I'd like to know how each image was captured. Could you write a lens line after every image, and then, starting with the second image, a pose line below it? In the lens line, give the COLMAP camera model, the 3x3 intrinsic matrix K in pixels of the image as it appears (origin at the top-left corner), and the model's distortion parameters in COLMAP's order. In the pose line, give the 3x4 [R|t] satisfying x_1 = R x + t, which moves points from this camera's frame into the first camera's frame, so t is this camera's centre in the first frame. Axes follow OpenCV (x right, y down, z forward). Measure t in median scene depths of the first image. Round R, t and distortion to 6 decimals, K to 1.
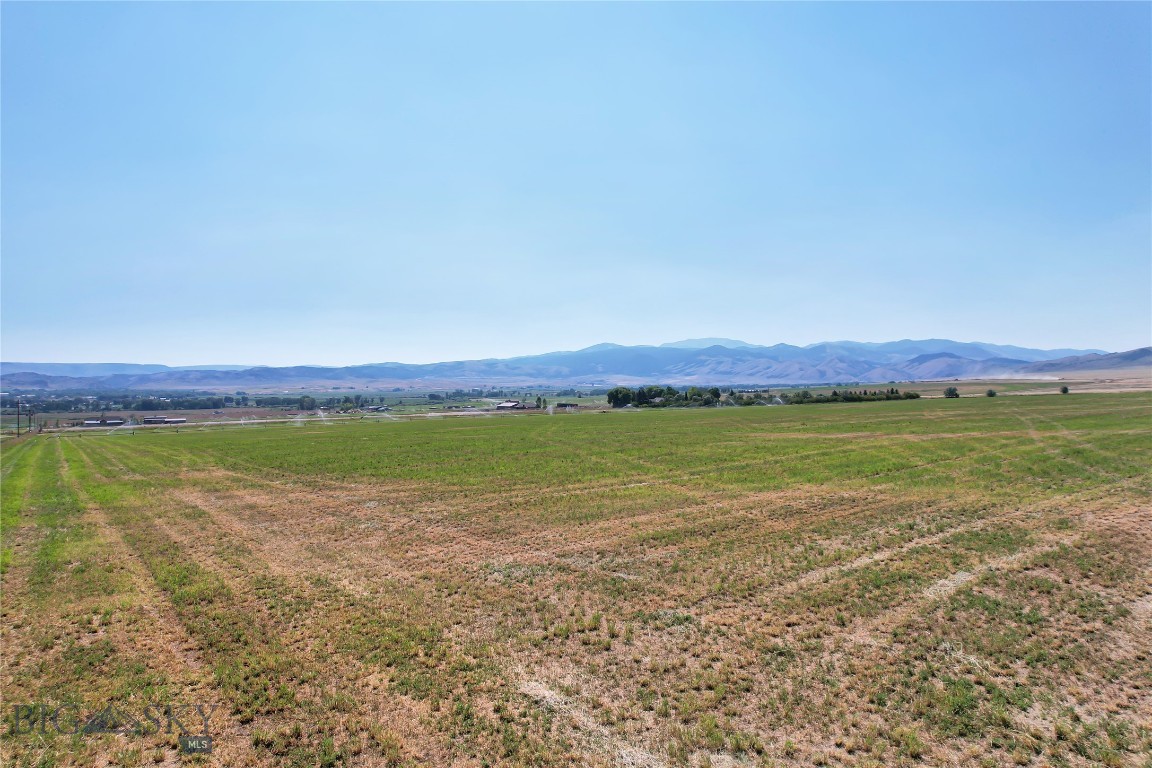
lens RADIAL K [[740.7, 0, 574.0], [0, 740.7, 385.9], [0, 0, 1]] dist [-0.077405, 0.074009]
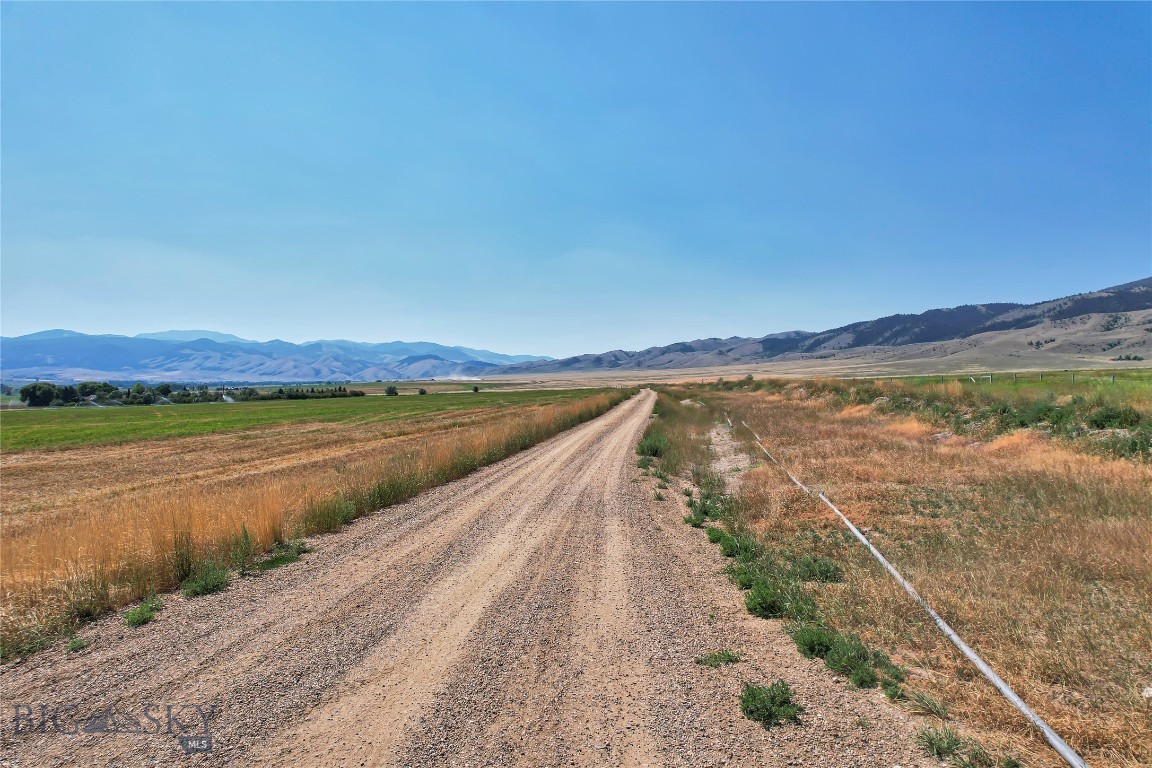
lens RADIAL K [[740.7, 0, 574.0], [0, 740.7, 385.9], [0, 0, 1]] dist [-0.077405, 0.074009]
pose [[0.790631, 0.009242, 0.612224, 0.019876], [-0.010768, 0.999941, -0.001188, -0.000084], [-0.612199, -0.005653, 0.790684, -0.024810]]
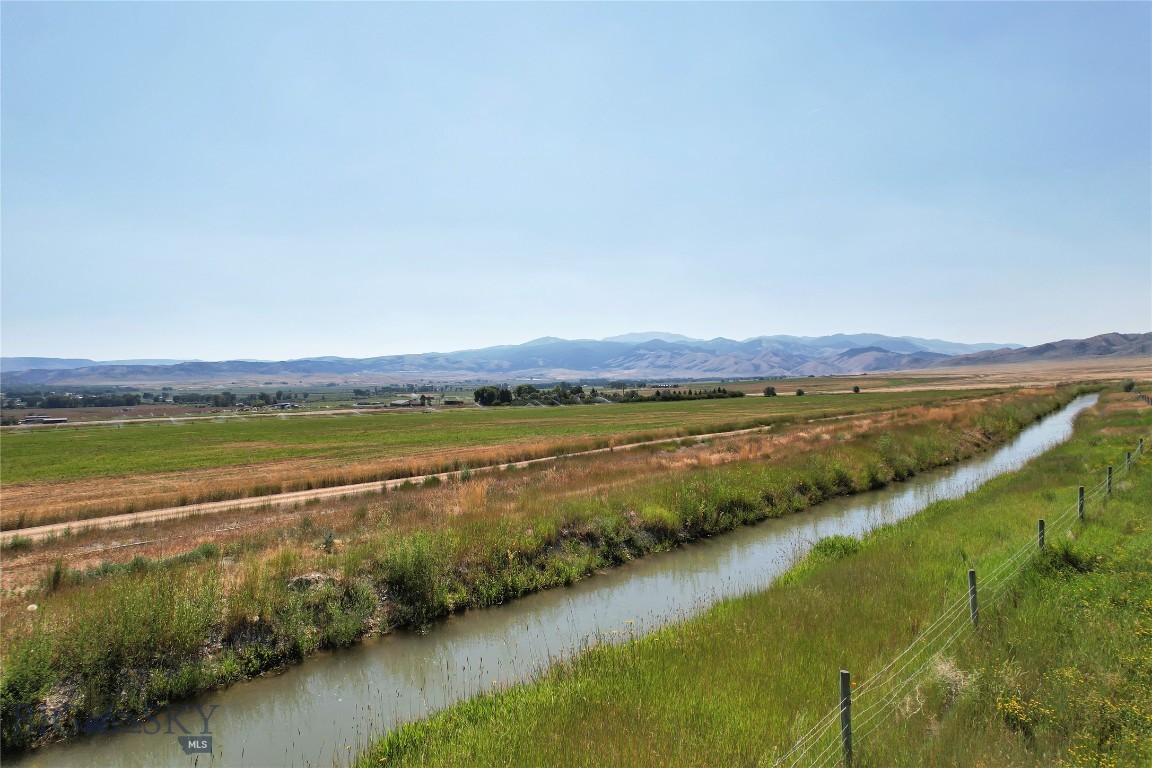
lens RADIAL K [[739.3, 0, 573.9], [0, 739.3, 383.8], [0, 0, 1]] dist [-0.072250, 0.067616]
pose [[0.997273, -0.003394, 0.073718, 0.057908], [0.002960, 0.999978, 0.005987, -0.004054], [-0.073736, -0.005752, 0.997261, -0.034561]]
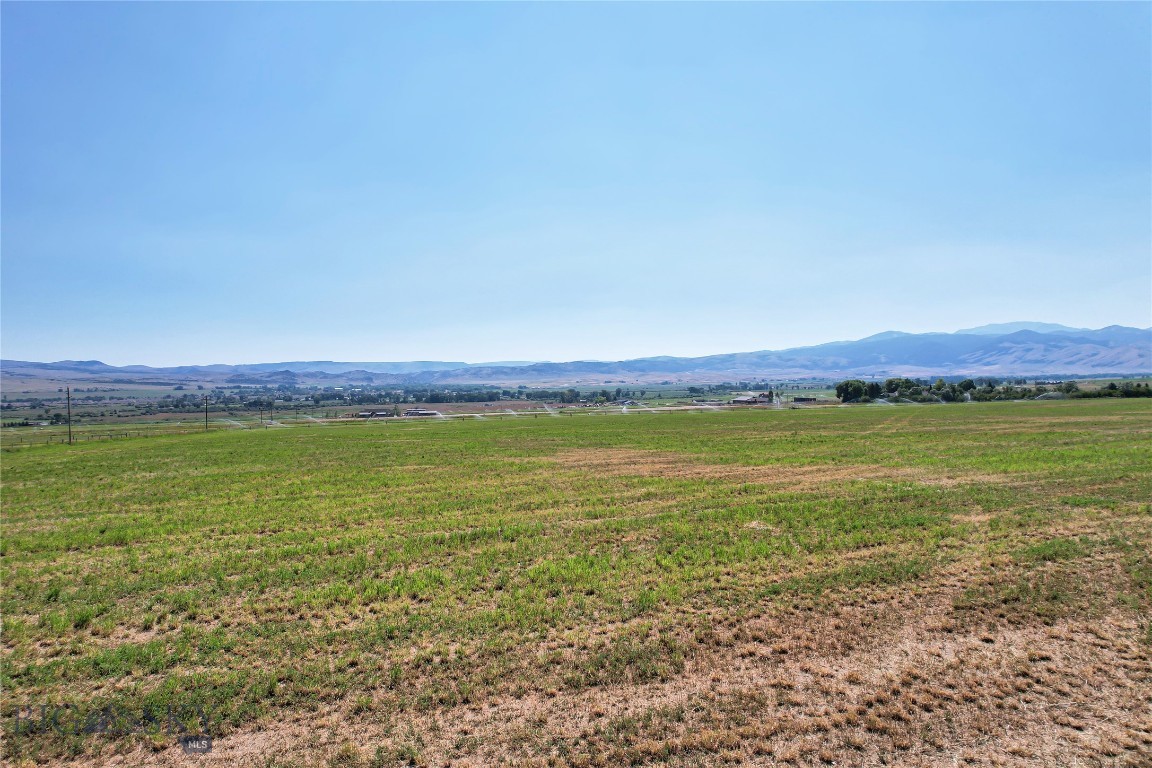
lens RADIAL K [[739.3, 0, 573.9], [0, 739.3, 383.8], [0, 0, 1]] dist [-0.072250, 0.067616]
pose [[0.933119, -0.005346, -0.359528, 0.036181], [0.007737, 0.999956, 0.005212, -0.000292], [0.359484, -0.007645, 0.933120, 0.024715]]
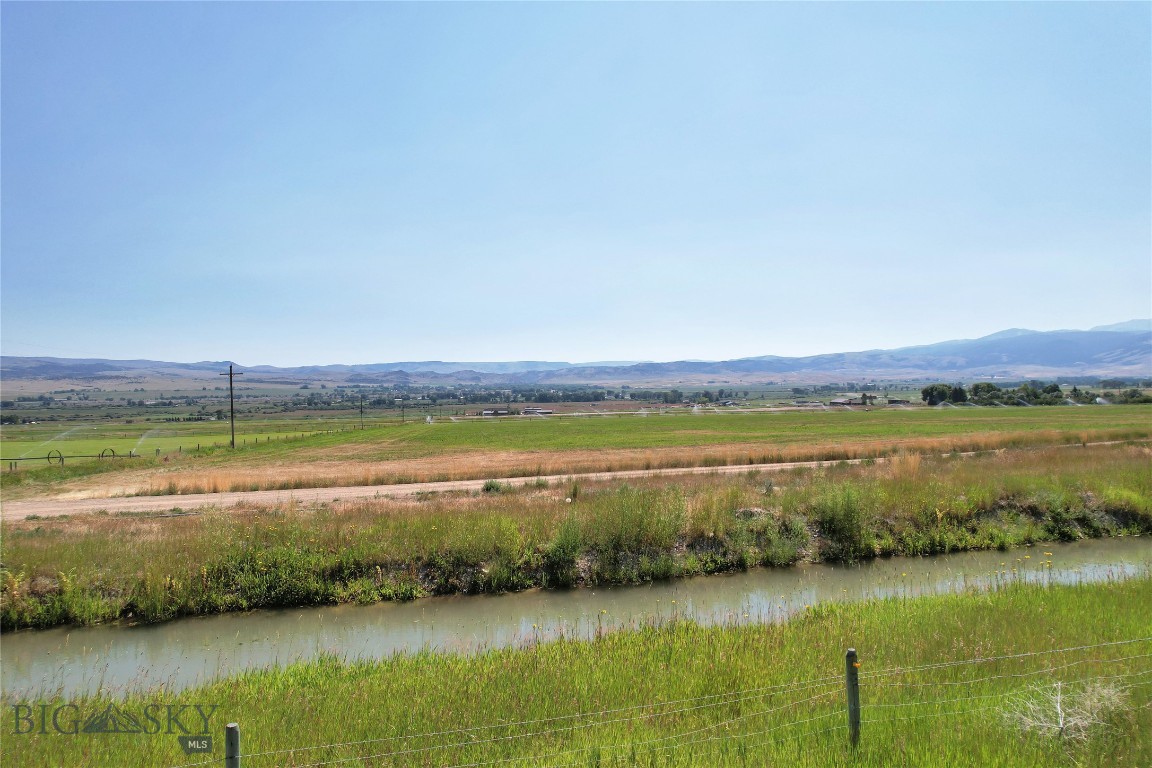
lens RADIAL K [[740.7, 0, 574.0], [0, 740.7, 385.9], [0, 0, 1]] dist [-0.077405, 0.074009]
pose [[0.874873, -0.001391, -0.484350, 0.058552], [0.005840, 0.999953, 0.007677, -0.003233], [0.484317, -0.009545, 0.874841, -0.037326]]
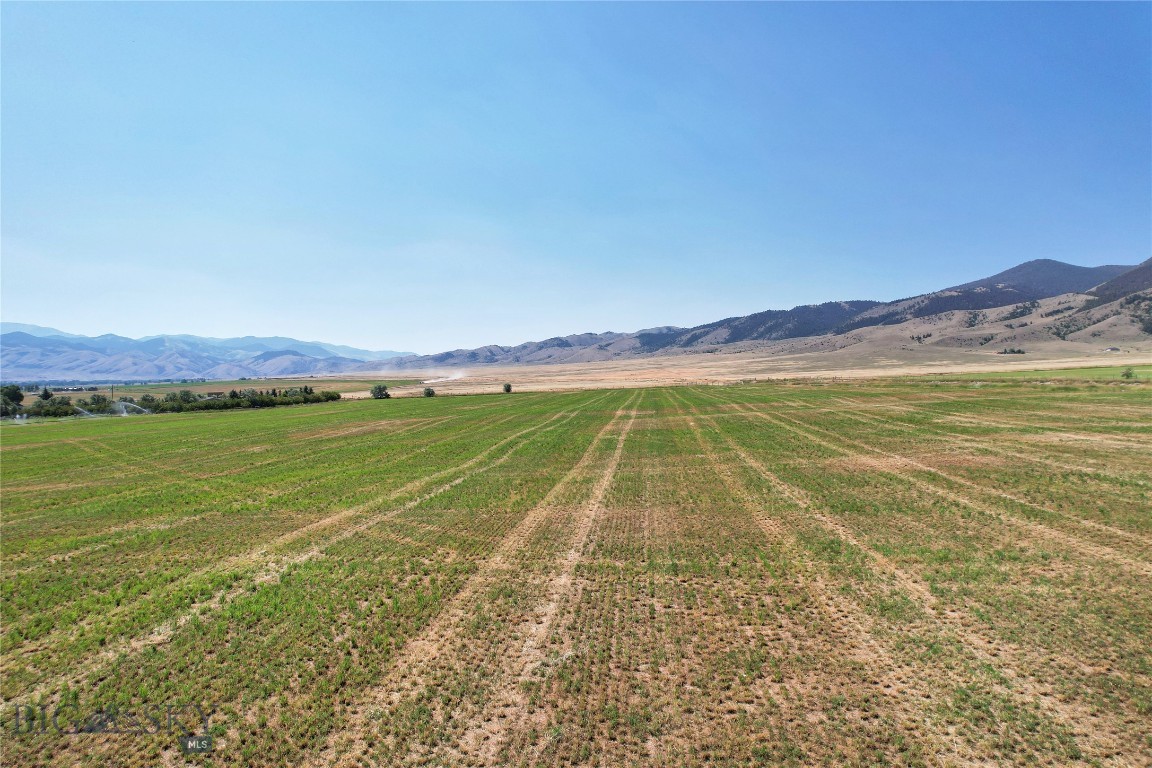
lens RADIAL K [[740.7, 0, 574.0], [0, 740.7, 385.9], [0, 0, 1]] dist [-0.077405, 0.074009]
pose [[0.664208, -0.001052, 0.747547, 0.026406], [-0.002254, 0.999992, 0.003409, -0.000149], [-0.747544, -0.003950, 0.664201, 0.131233]]
